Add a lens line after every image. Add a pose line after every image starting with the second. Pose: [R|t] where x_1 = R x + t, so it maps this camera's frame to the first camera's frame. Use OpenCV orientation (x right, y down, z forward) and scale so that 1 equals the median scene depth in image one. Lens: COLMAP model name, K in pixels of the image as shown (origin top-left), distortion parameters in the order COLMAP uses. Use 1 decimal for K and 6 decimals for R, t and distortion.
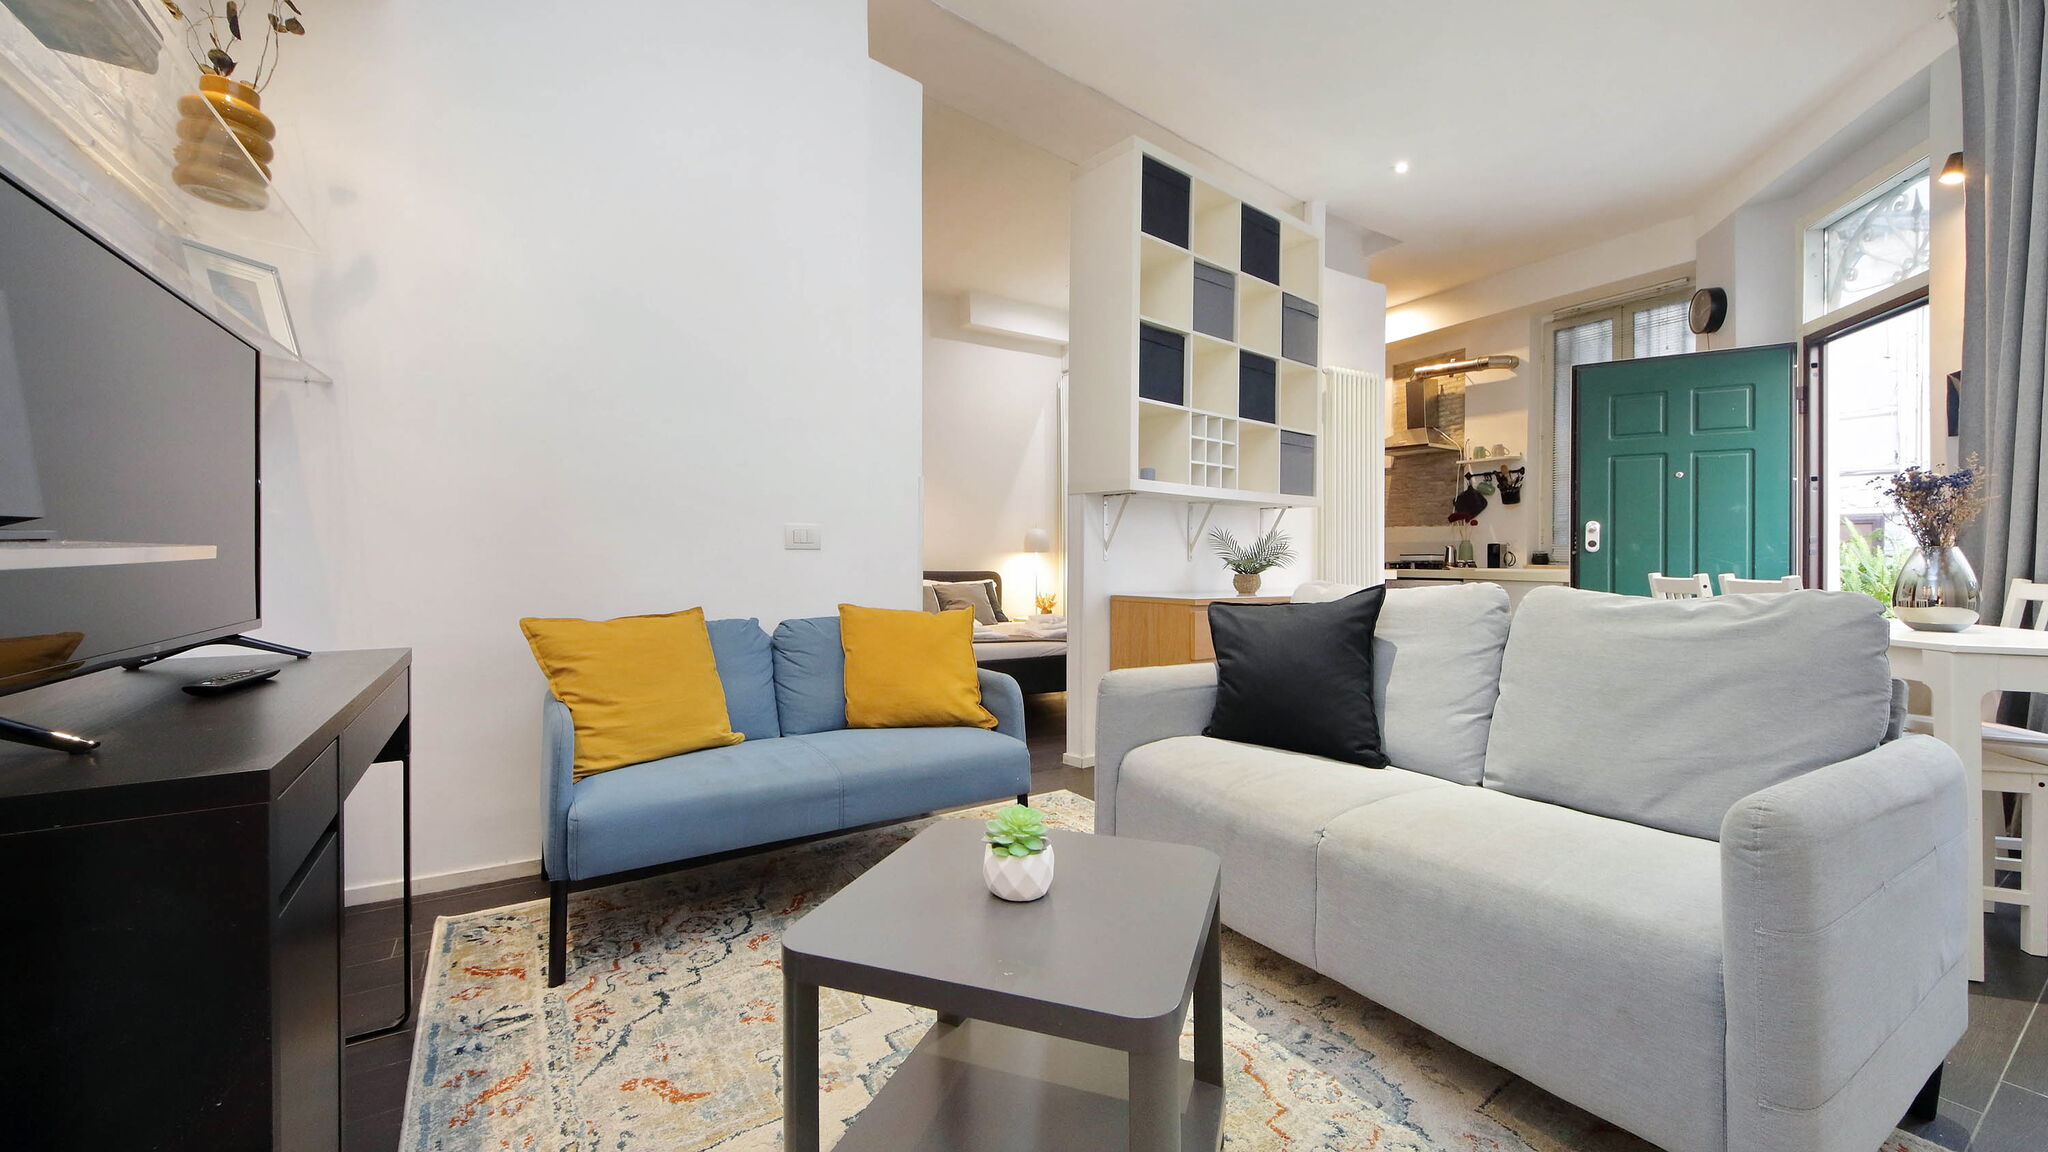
lens RADIAL K [[778.3, 0, 1052.6], [0, 778.3, 565.5], [0, 0, 1]] dist [0.000519, -0.000038]
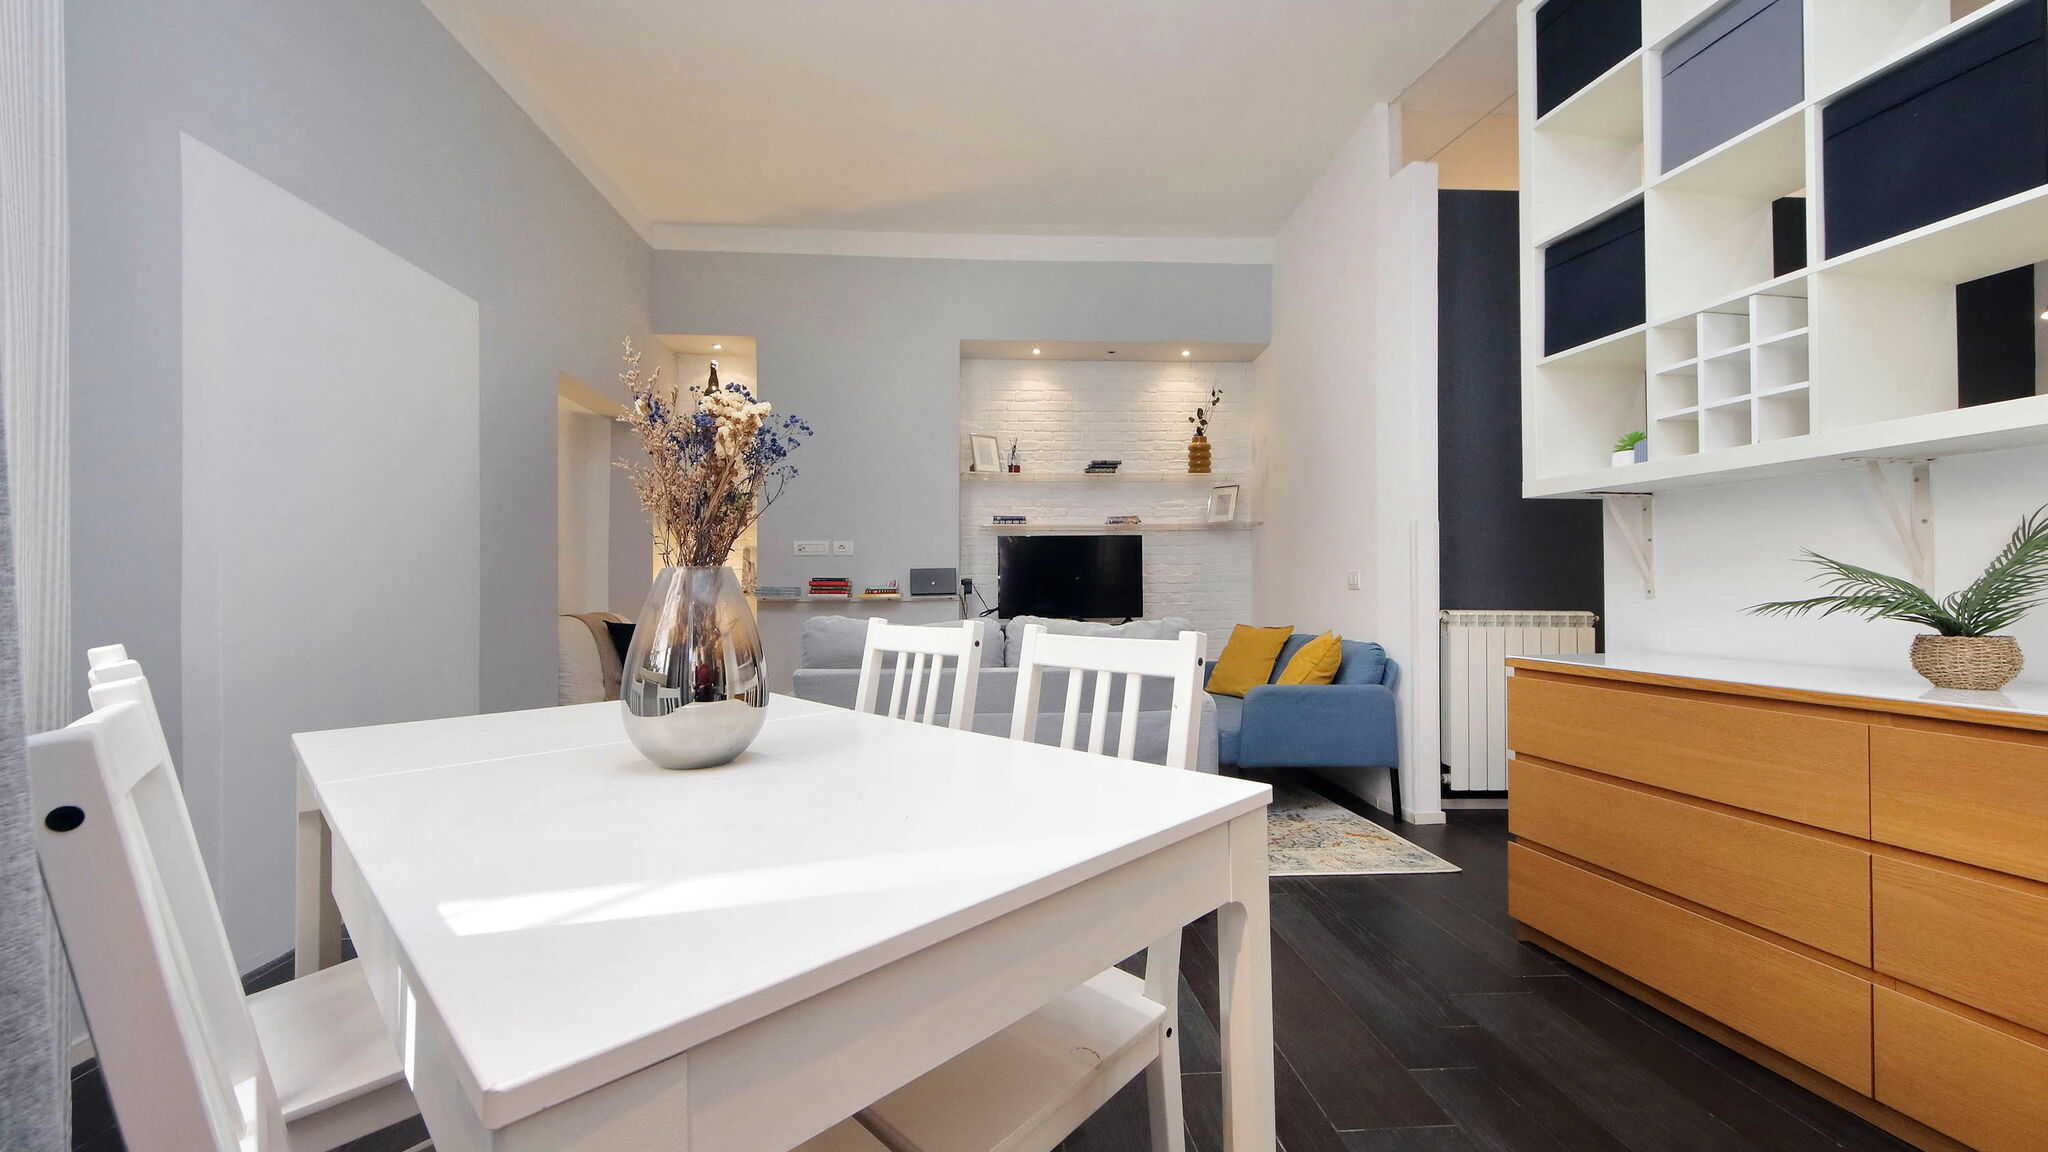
lens RADIAL K [[763.8, 0, 996.9], [0, 763.8, 578.9], [0, 0, 1]] dist [-0.000570, -0.000202]
pose [[-0.518111, -0.021853, -0.855034, 0.870514], [-0.007538, 0.999751, -0.020984, -0.005160], [0.855280, -0.004427, -0.518147, 0.869449]]
